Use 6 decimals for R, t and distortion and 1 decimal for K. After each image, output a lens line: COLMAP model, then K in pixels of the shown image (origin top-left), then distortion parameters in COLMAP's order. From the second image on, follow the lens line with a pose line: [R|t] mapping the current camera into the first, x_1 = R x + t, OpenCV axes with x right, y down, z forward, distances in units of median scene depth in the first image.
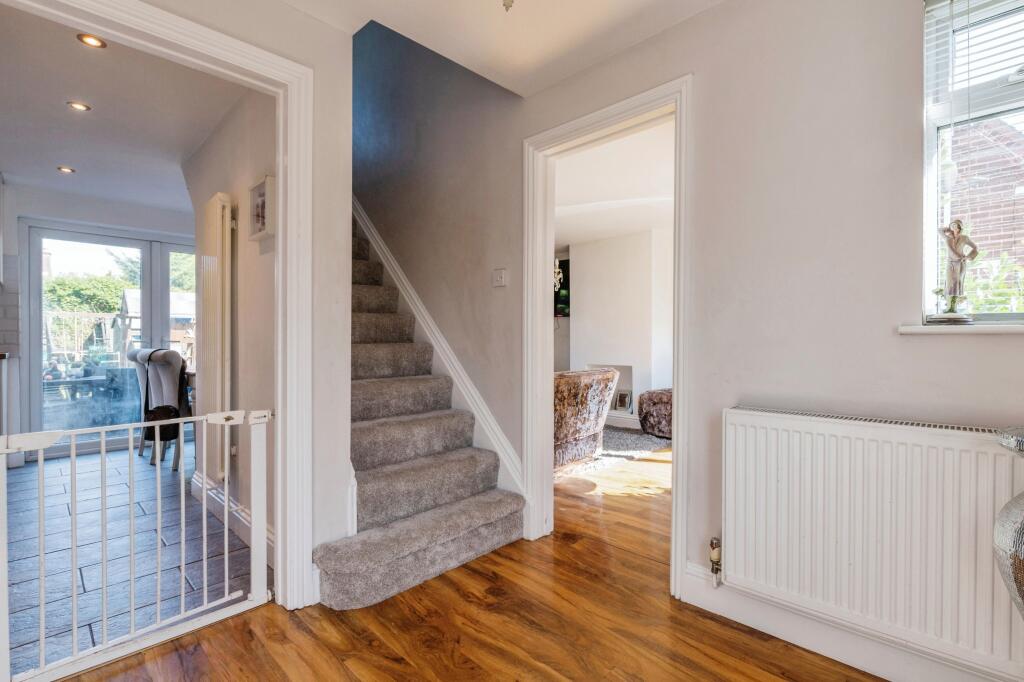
lens RADIAL K [[480.1, 0, 550.0], [0, 480.1, 342.2], [0, 0, 1]] dist [-0.000802, -0.000023]
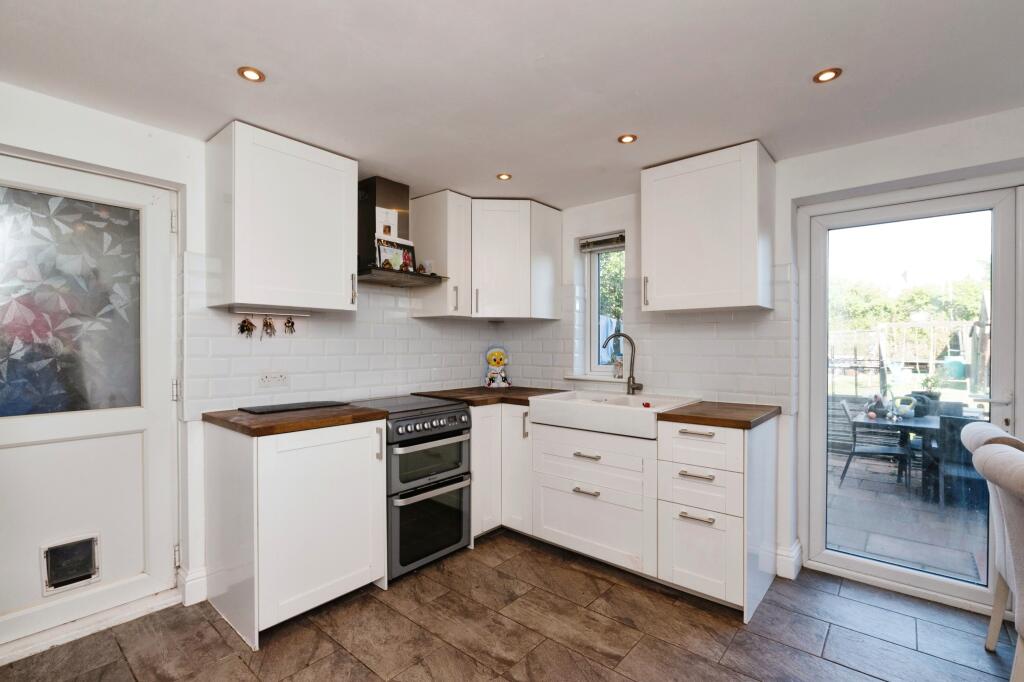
lens RADIAL K [[468.7, 0, 512.0], [0, 468.7, 341.0], [0, 0, 1]] dist [-0.003320, -0.000313]
pose [[0.047503, -0.002842, -0.998867, -0.108969], [-0.006189, 0.999976, -0.003140, -0.016802], [0.998852, 0.006331, 0.047484, 0.135105]]
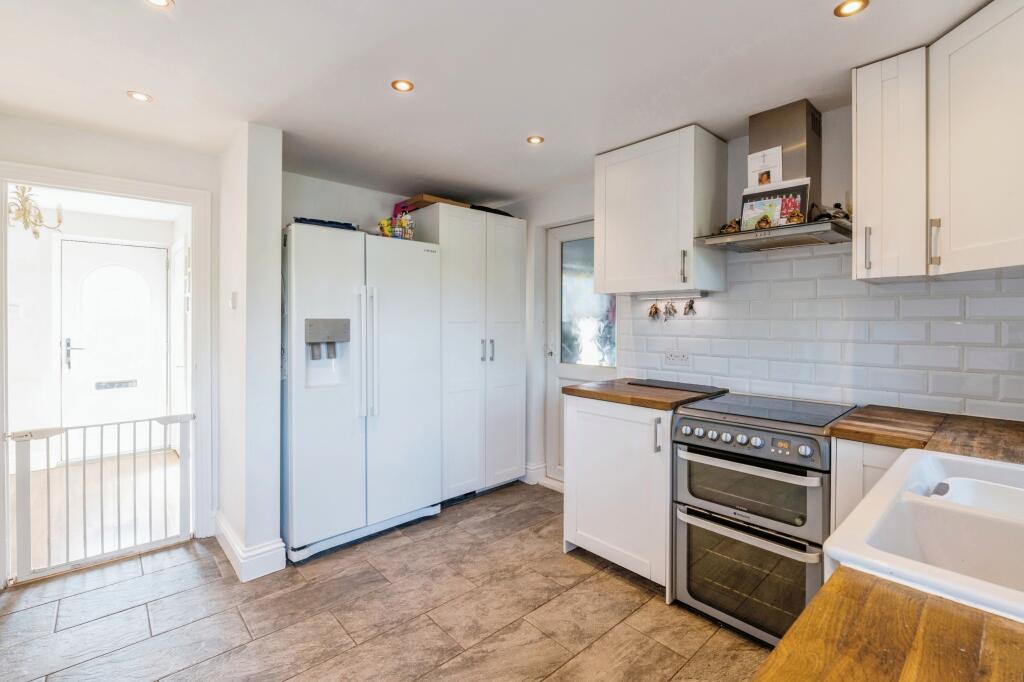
lens RADIAL K [[463.0, 0, 515.0], [0, 463.0, 318.7], [0, 0, 1]] dist [-0.016560, -0.000295]
pose [[-0.996202, -0.004250, 0.086973, -0.218401], [-0.004206, 0.999991, 0.000693, -0.017913], [-0.086975, 0.000324, -0.996210, 0.226966]]
